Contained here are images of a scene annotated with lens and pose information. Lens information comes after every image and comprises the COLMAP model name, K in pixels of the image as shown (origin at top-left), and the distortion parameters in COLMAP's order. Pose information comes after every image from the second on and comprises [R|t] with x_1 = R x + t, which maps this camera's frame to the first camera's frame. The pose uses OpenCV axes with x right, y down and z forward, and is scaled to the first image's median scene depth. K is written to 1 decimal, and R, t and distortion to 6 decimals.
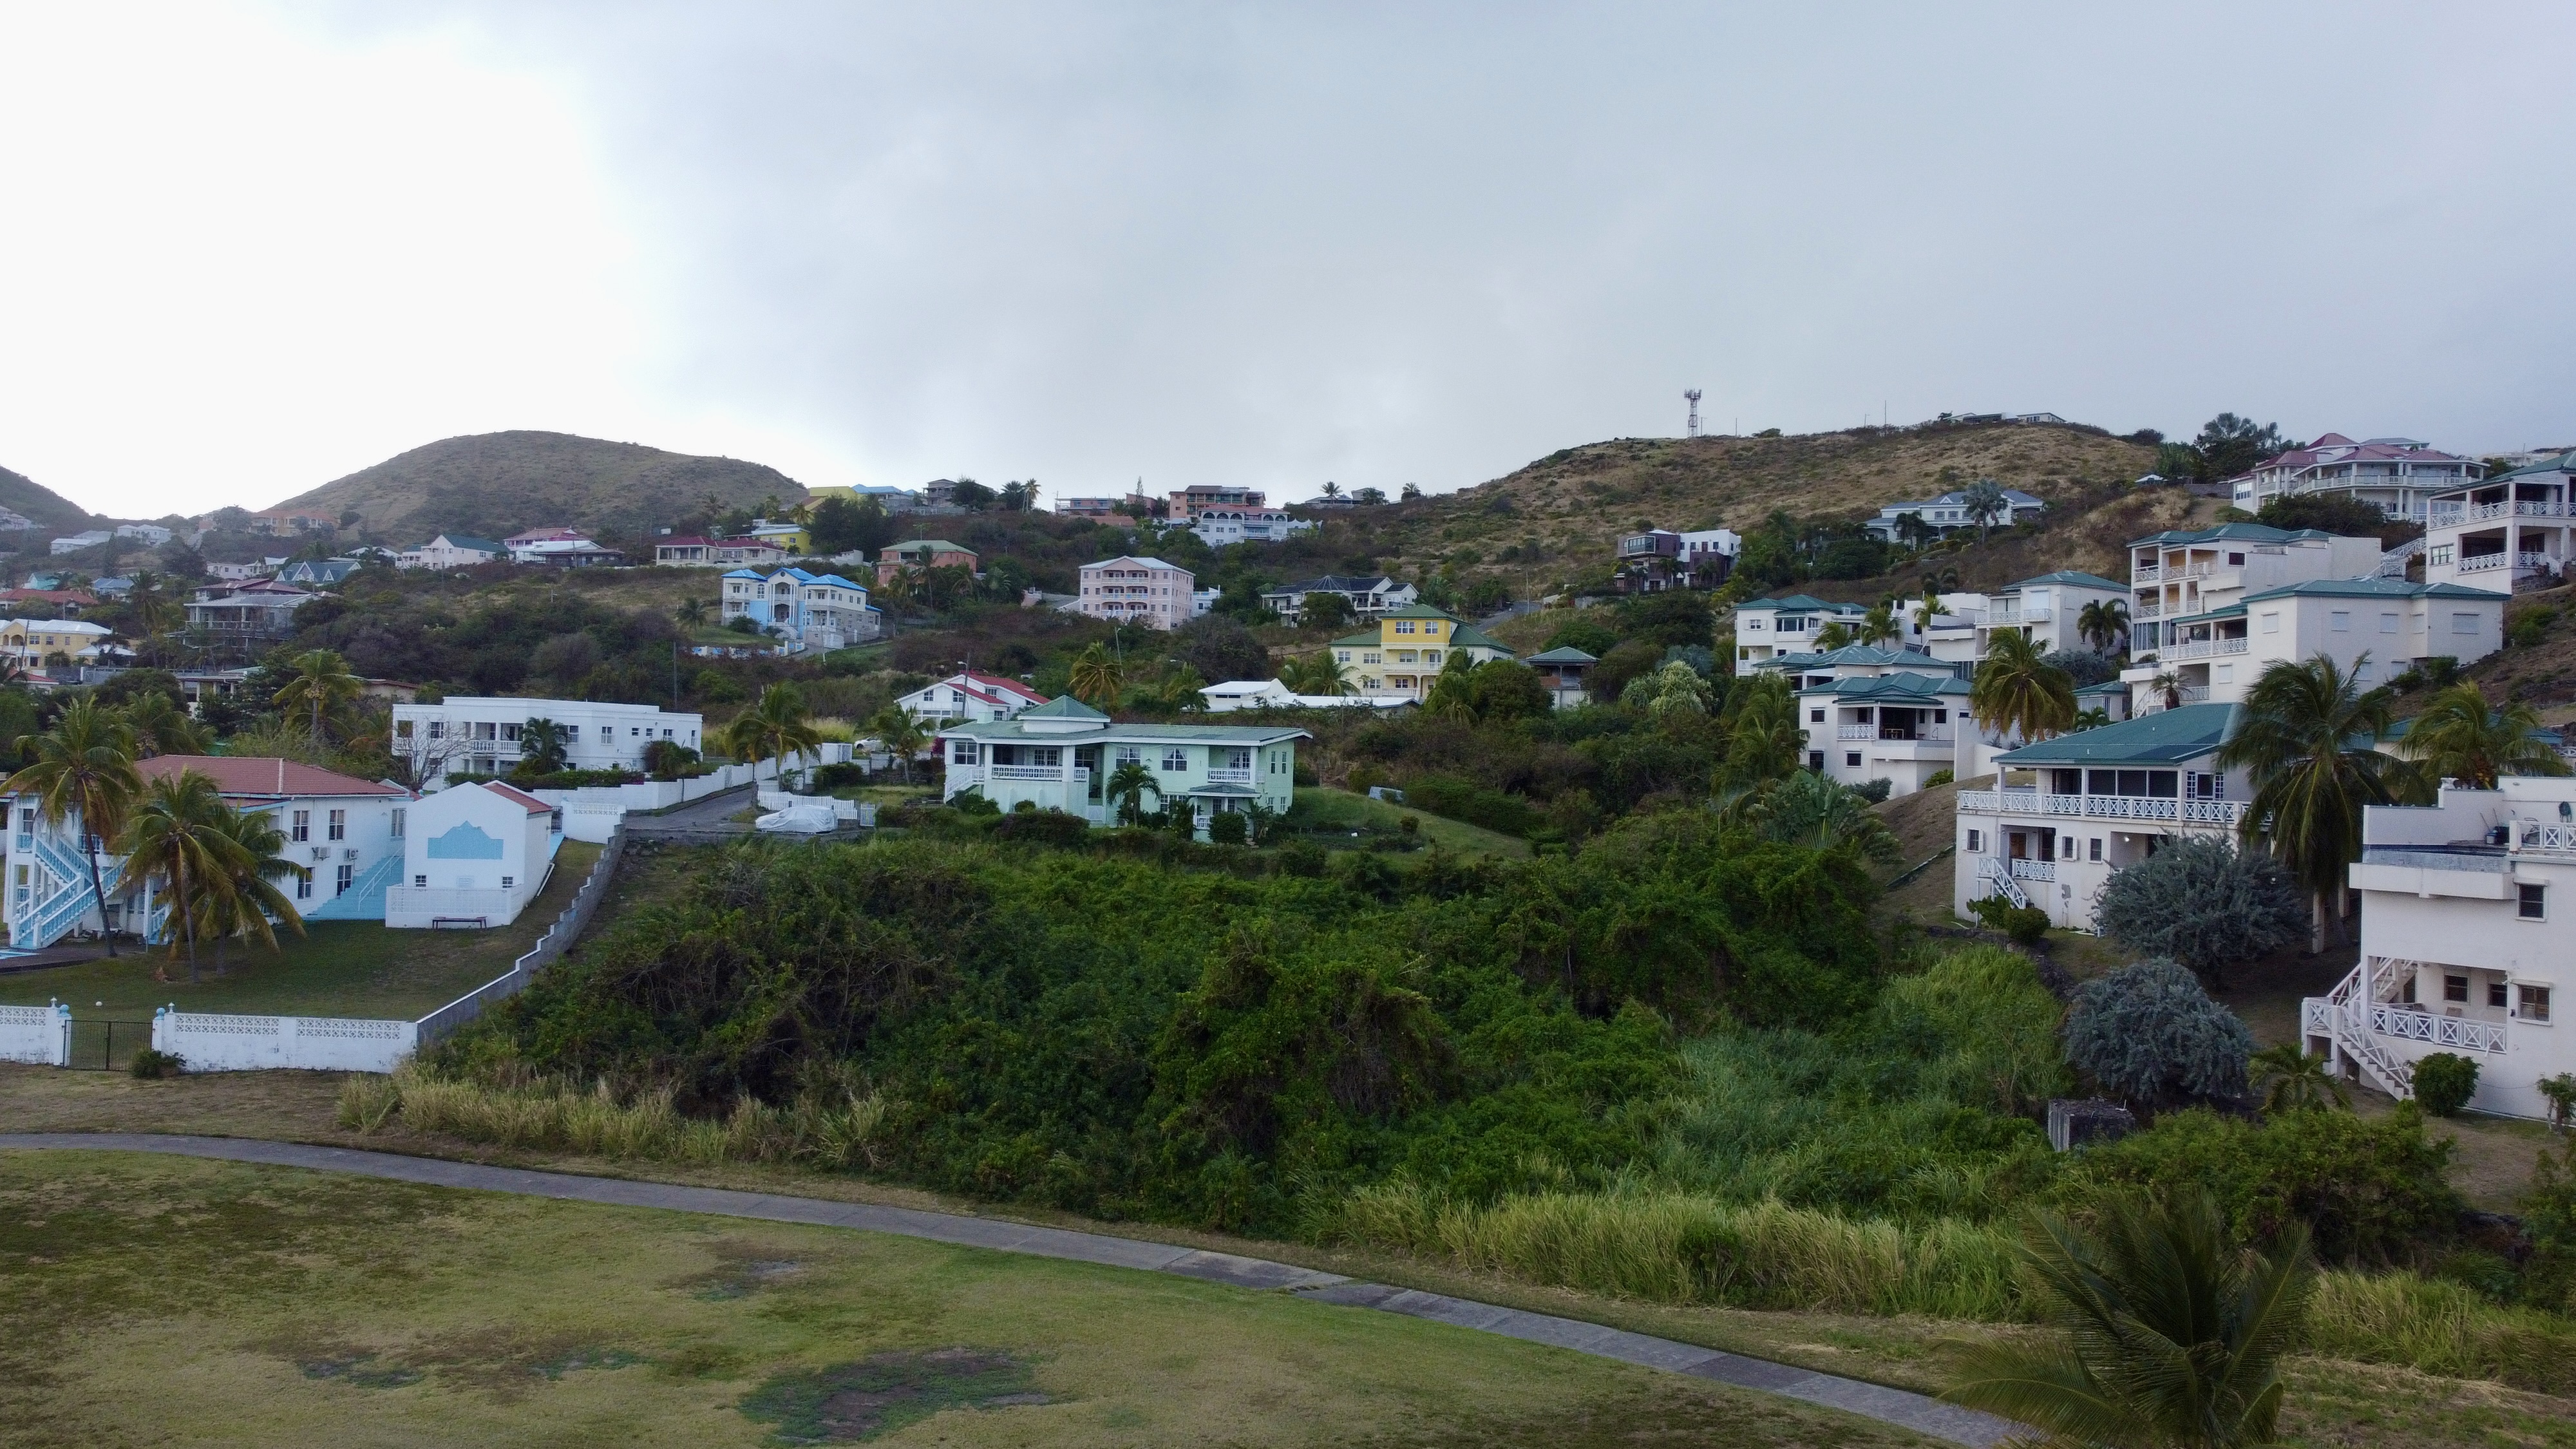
lens RADIAL K [[1949.2, 0, 1288.0], [0, 1949.2, 724.5], [0, 0, 1]] dist [0.000362, -0.003491]
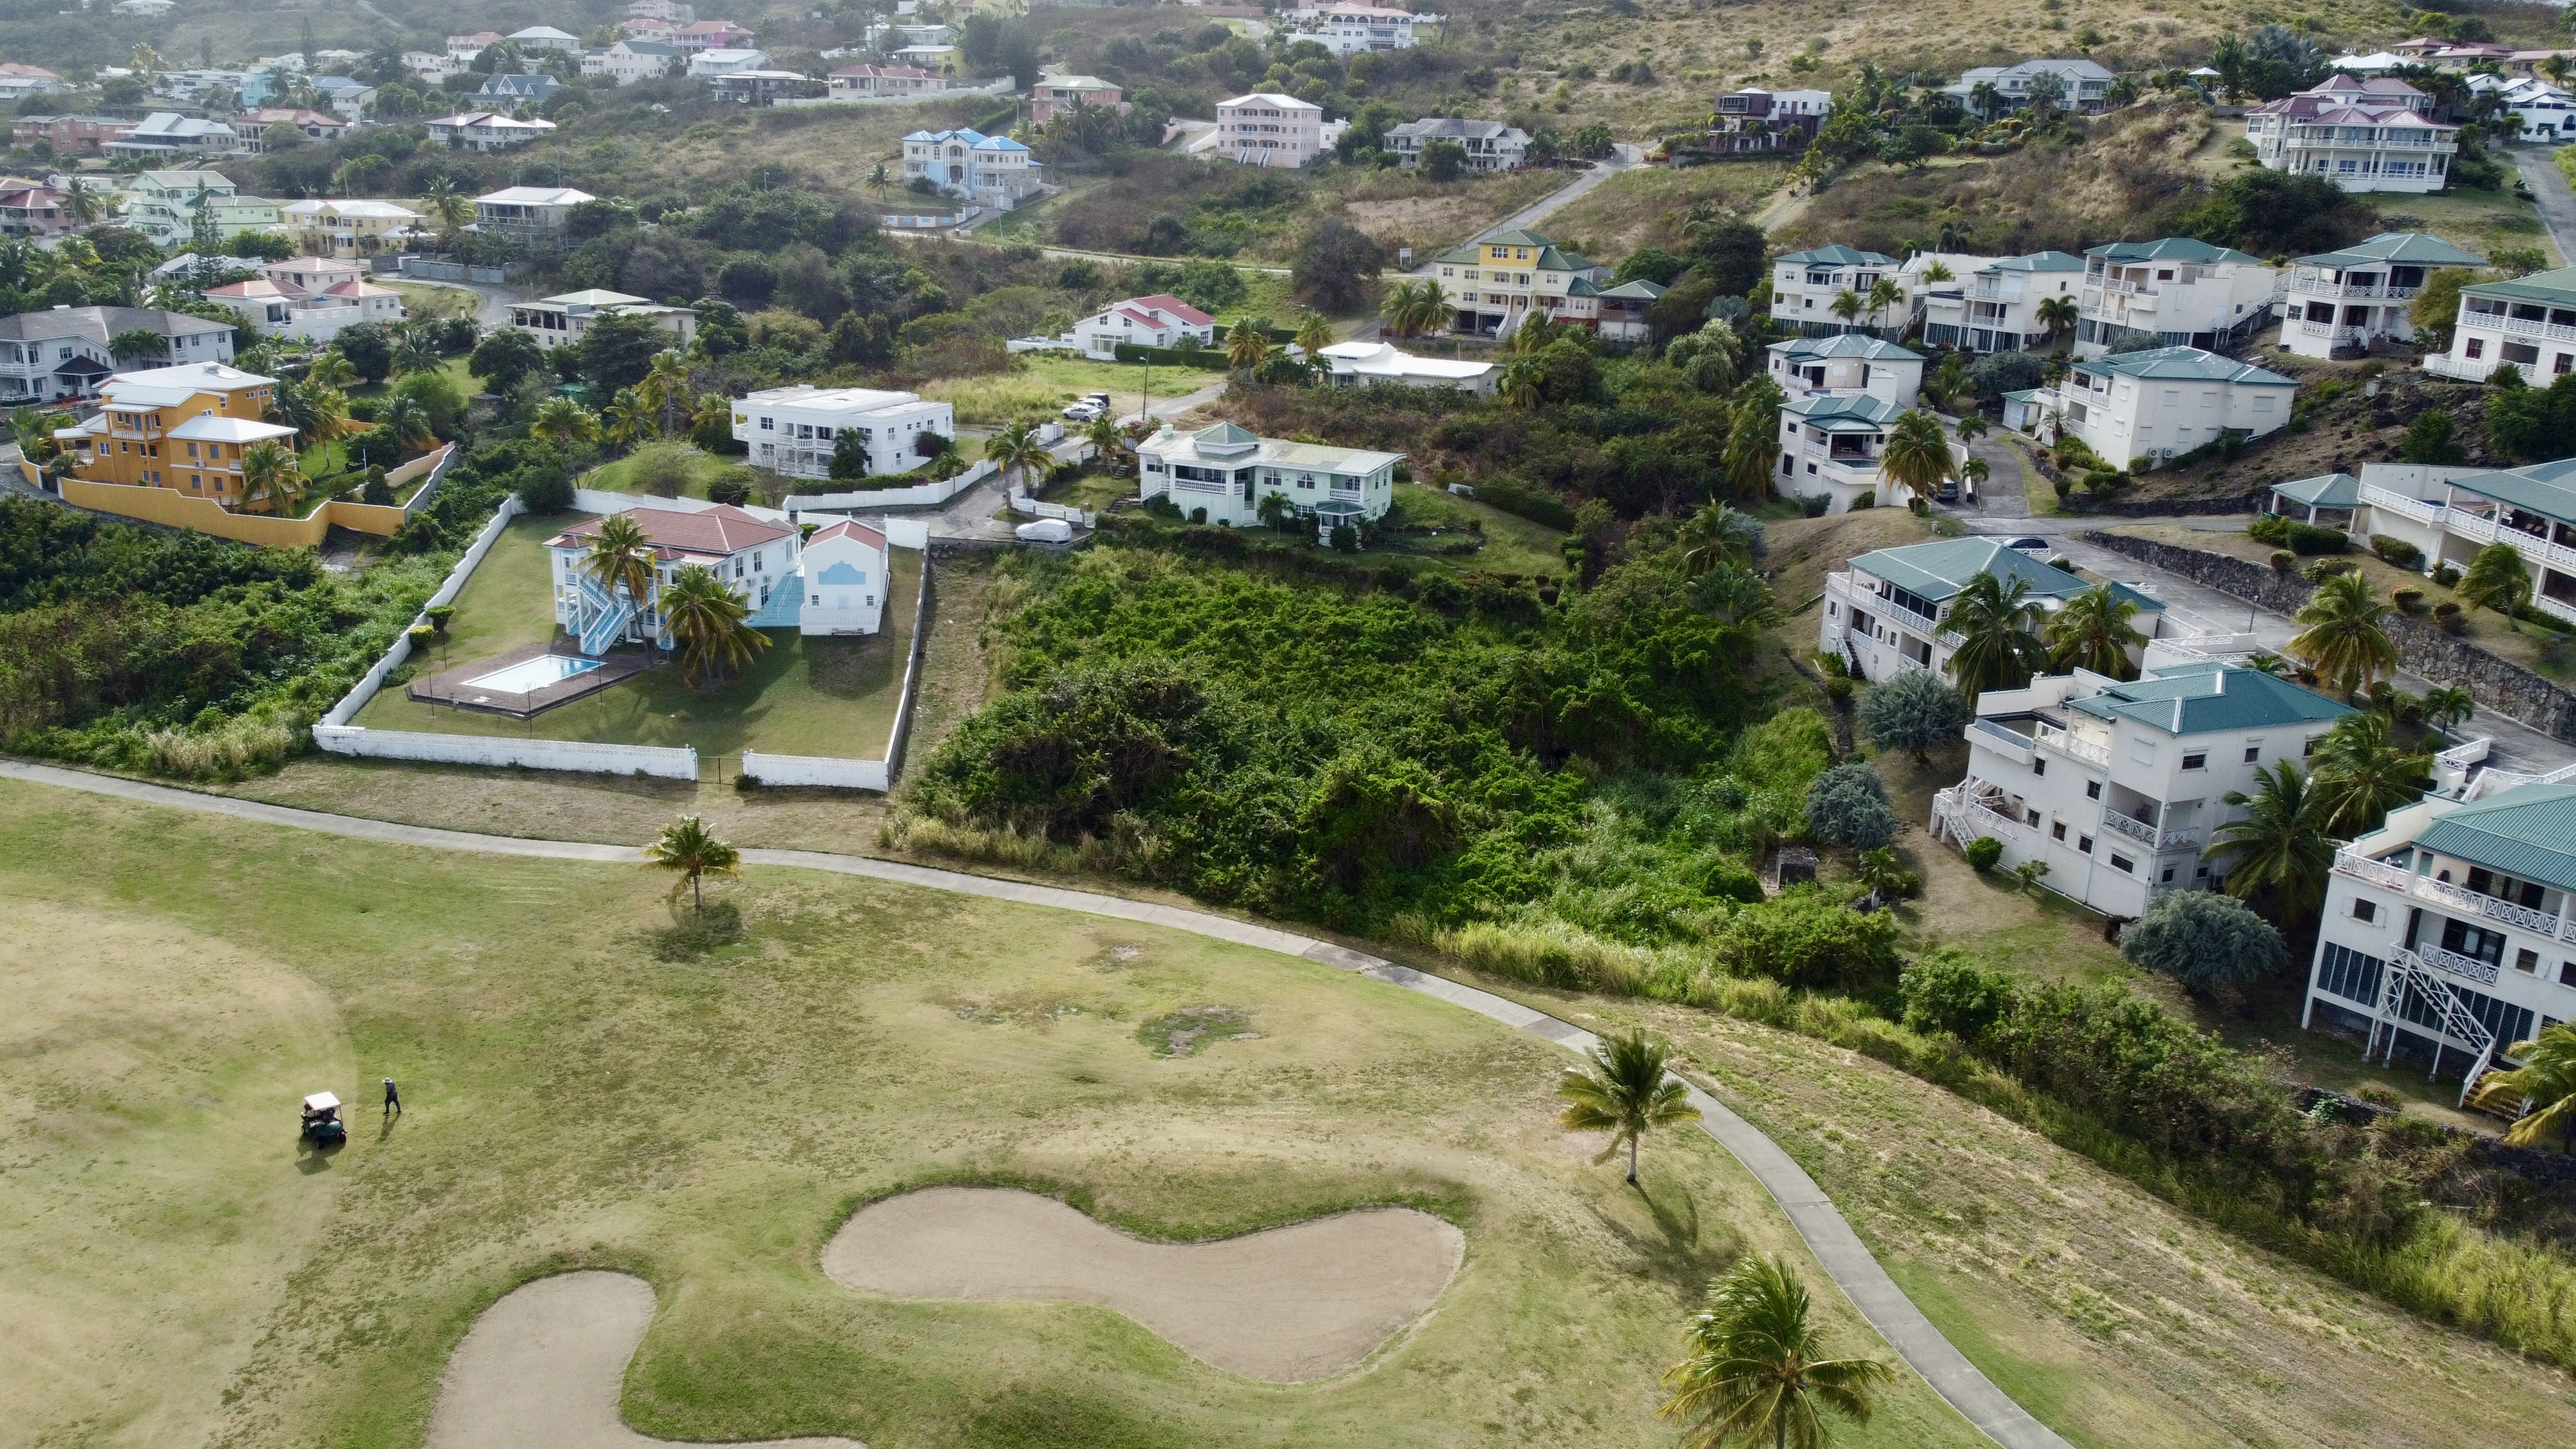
lens RADIAL K [[1949.8, 0, 1286.9], [0, 1949.8, 708.6], [0, 0, 1]] dist [0.002629, -0.001568]
pose [[0.997901, 0.023084, -0.060497, 0.016783], [-0.003960, 0.954306, 0.298804, -0.250779], [0.064630, -0.297938, 0.952395, -0.389491]]
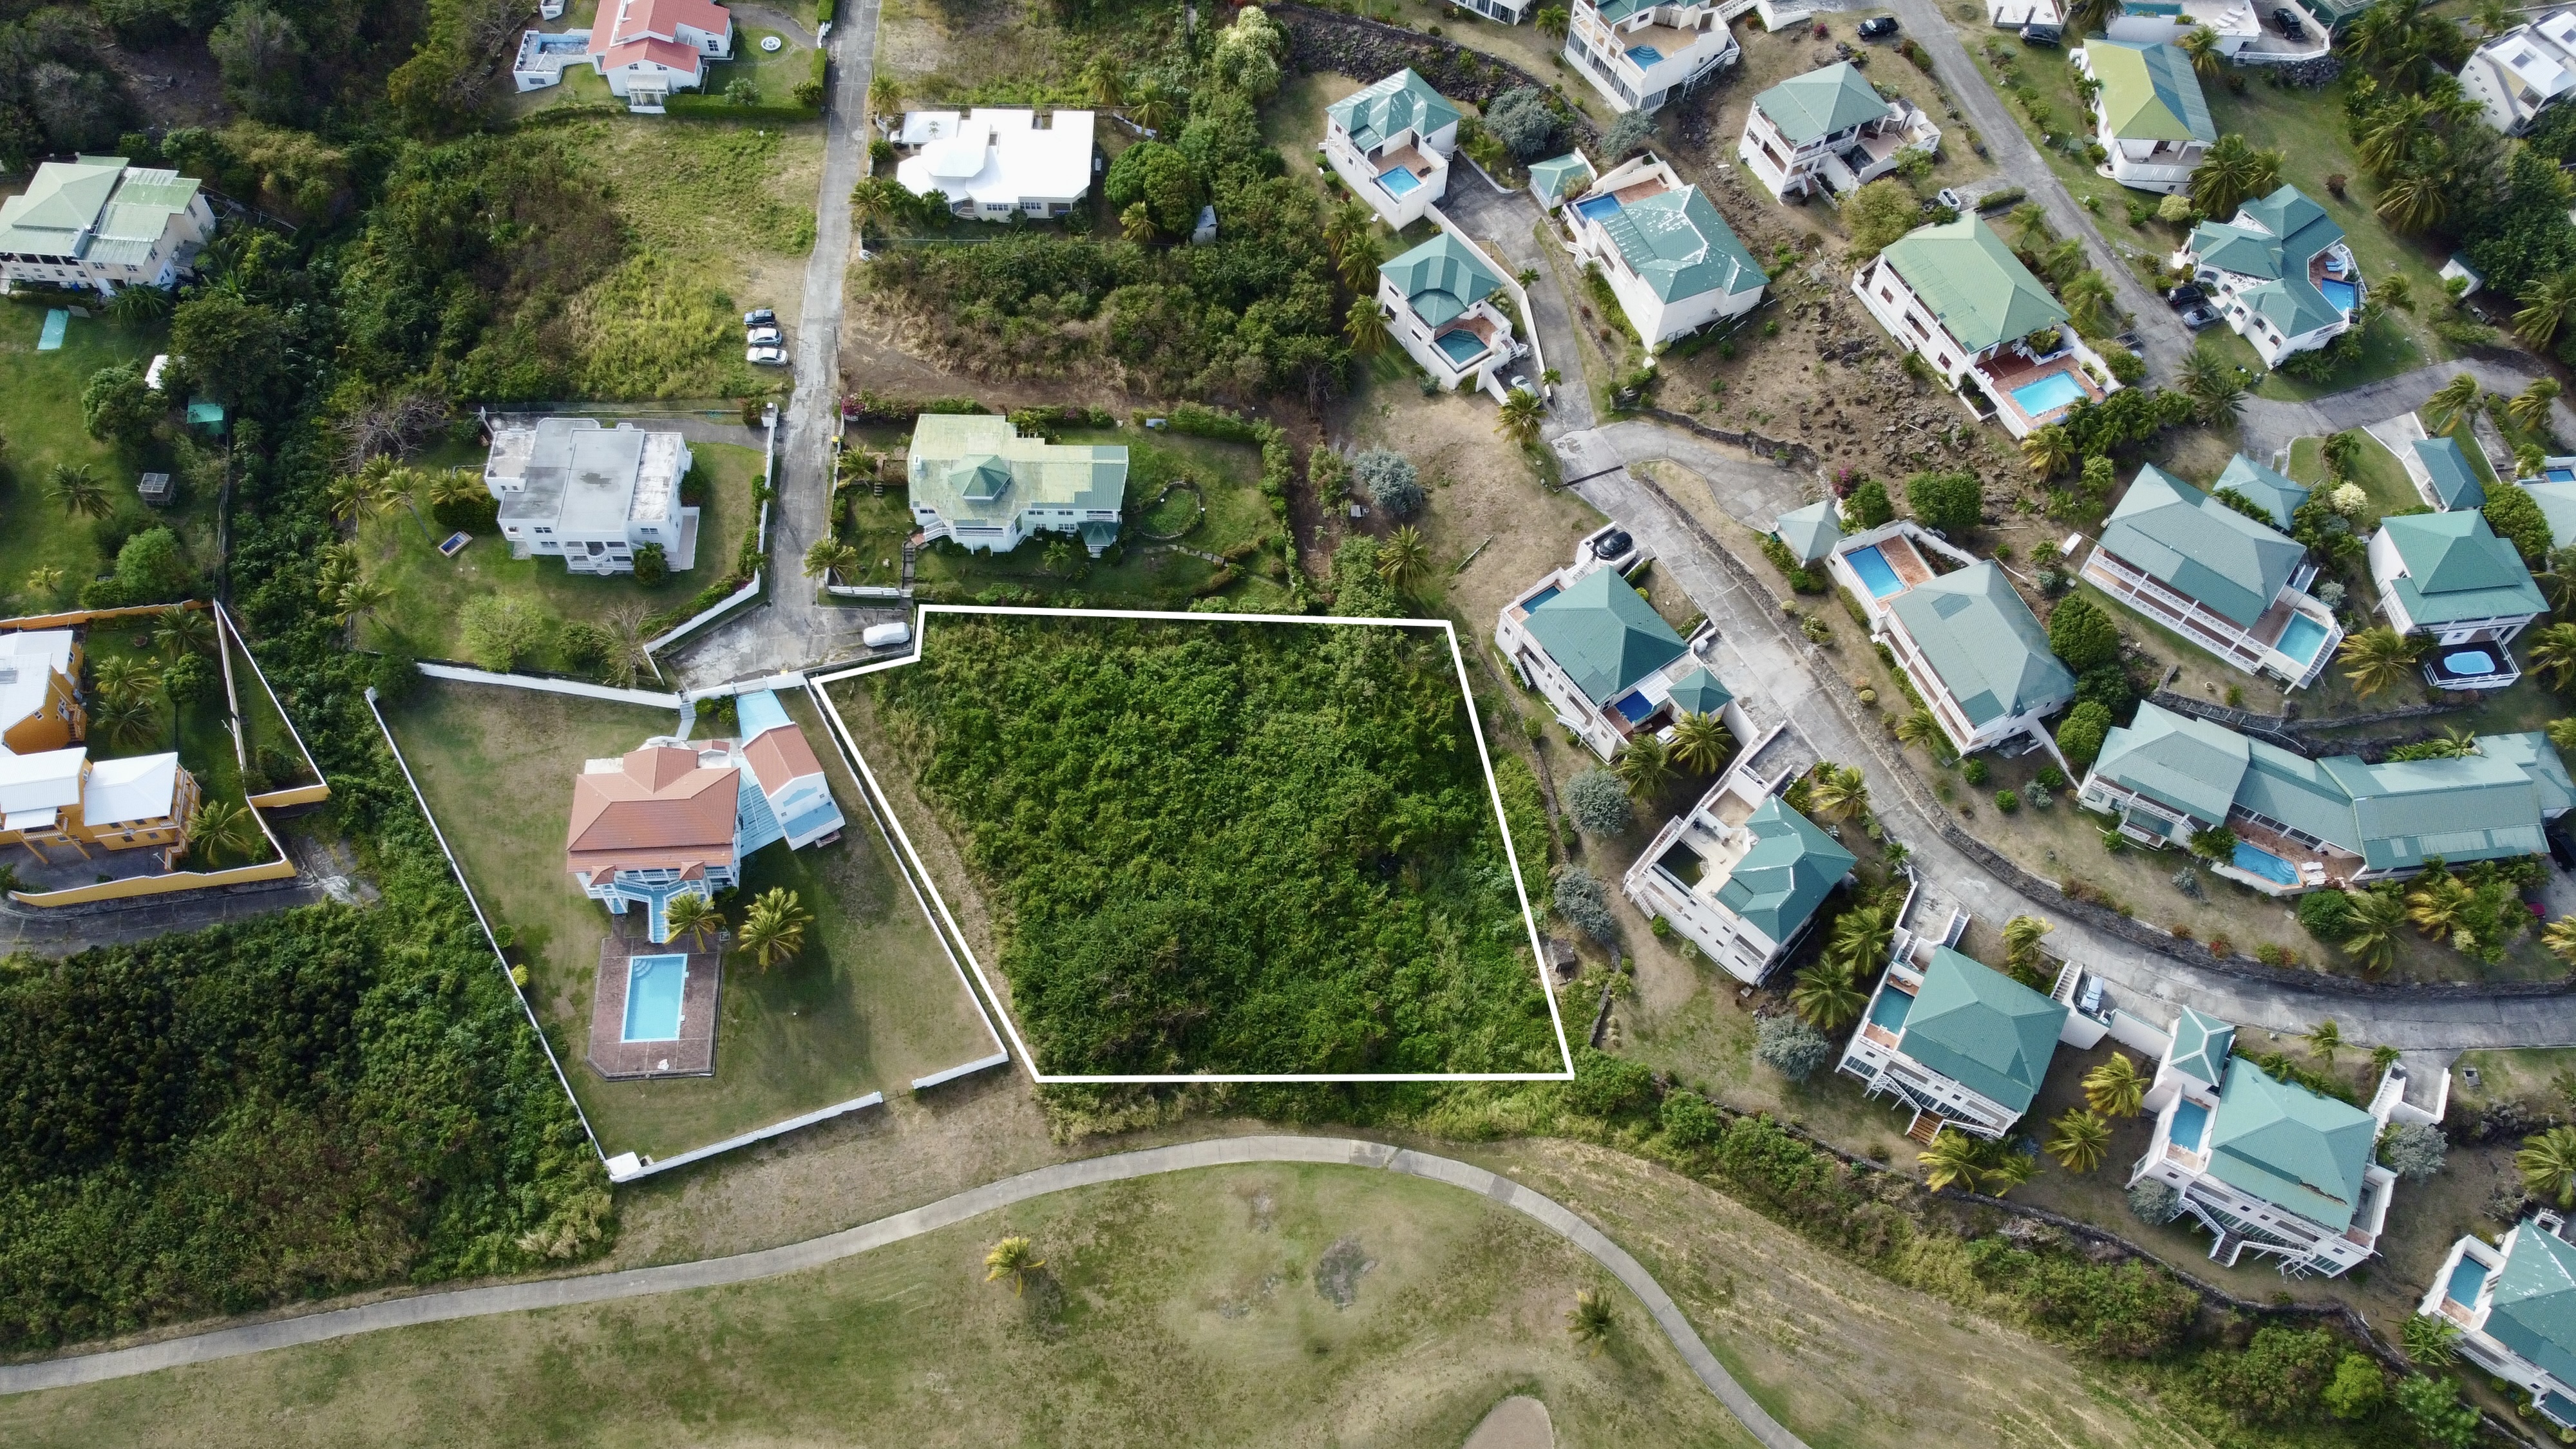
lens RADIAL K [[1949.8, 0, 1286.9], [0, 1949.8, 708.6], [0, 0, 1]] dist [0.002629, -0.001568]
pose [[0.933856, -0.290756, 0.208263, -0.294204], [-0.030478, 0.515499, 0.856348, -1.414715], [-0.356348, -0.806053, 0.472540, -0.024790]]
